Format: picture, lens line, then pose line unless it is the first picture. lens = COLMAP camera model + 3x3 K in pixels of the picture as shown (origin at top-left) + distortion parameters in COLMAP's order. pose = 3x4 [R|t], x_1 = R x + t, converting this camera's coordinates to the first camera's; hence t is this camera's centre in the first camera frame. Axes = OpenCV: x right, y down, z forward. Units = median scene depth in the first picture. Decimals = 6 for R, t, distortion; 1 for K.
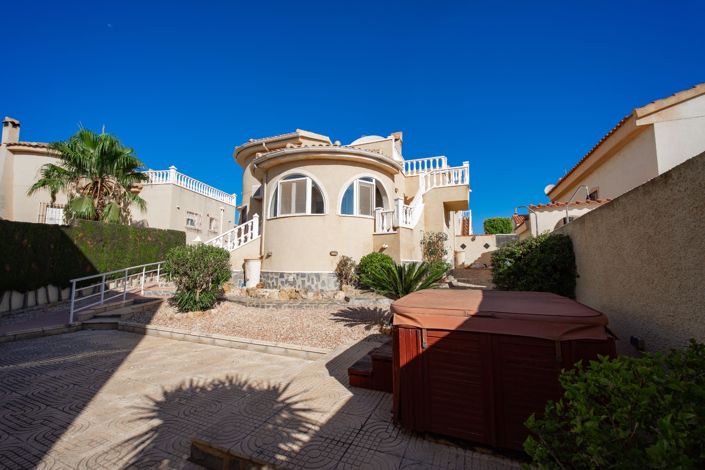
lens RADIAL K [[288.7, 0, 352.5], [0, 288.7, 235.0], [0, 0, 1]] dist [0.002253, 0.000626]
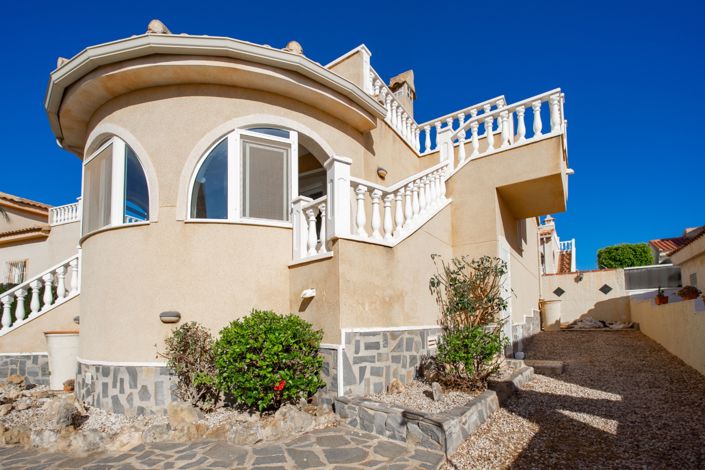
lens RADIAL K [[290.1, 0, 352.6], [0, 290.1, 305.0], [0, 0, 1]] dist [-0.001089, -0.000047]
pose [[0.963954, -0.034036, -0.263883, 0.230024], [0.048010, 0.997755, 0.046687, 0.032670], [0.261701, -0.057673, 0.963424, 0.550448]]
